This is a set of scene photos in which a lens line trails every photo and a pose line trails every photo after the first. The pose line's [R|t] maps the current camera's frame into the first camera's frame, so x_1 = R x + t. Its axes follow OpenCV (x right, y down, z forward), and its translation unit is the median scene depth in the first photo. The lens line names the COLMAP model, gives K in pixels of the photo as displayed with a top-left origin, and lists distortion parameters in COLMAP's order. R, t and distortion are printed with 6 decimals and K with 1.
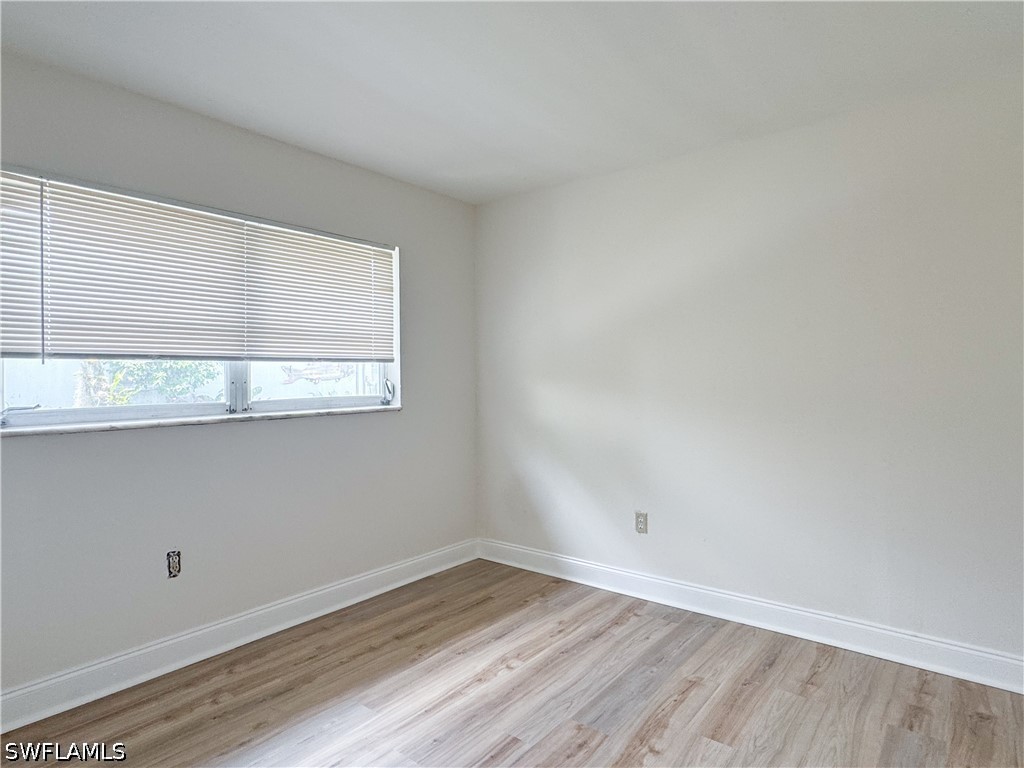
lens RADIAL K [[585.5, 0, 507.1], [0, 585.5, 377.1], [0, 0, 1]] dist [0.001225, 0.000471]
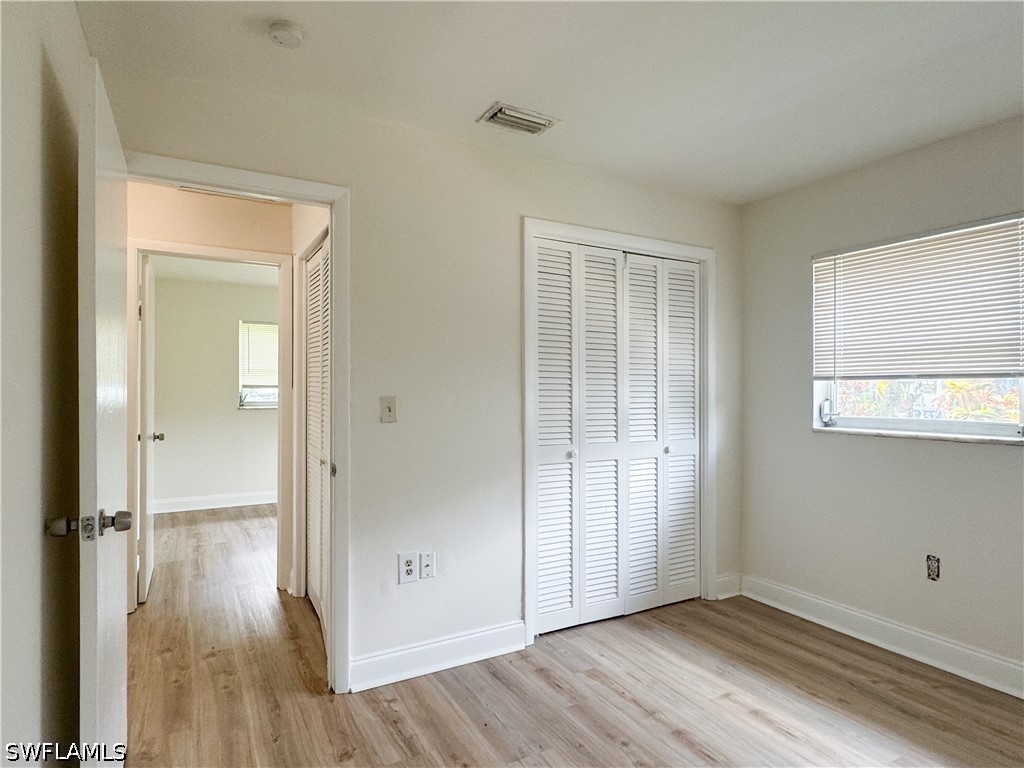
lens RADIAL K [[590.4, 0, 515.1], [0, 590.4, 387.1], [0, 0, 1]] dist [0.000672, 0.000474]
pose [[-0.356280, 0.006494, -0.934357, 0.736959], [0.000796, 0.999978, 0.006647, -0.022436], [0.934379, 0.001624, -0.356277, 0.683018]]
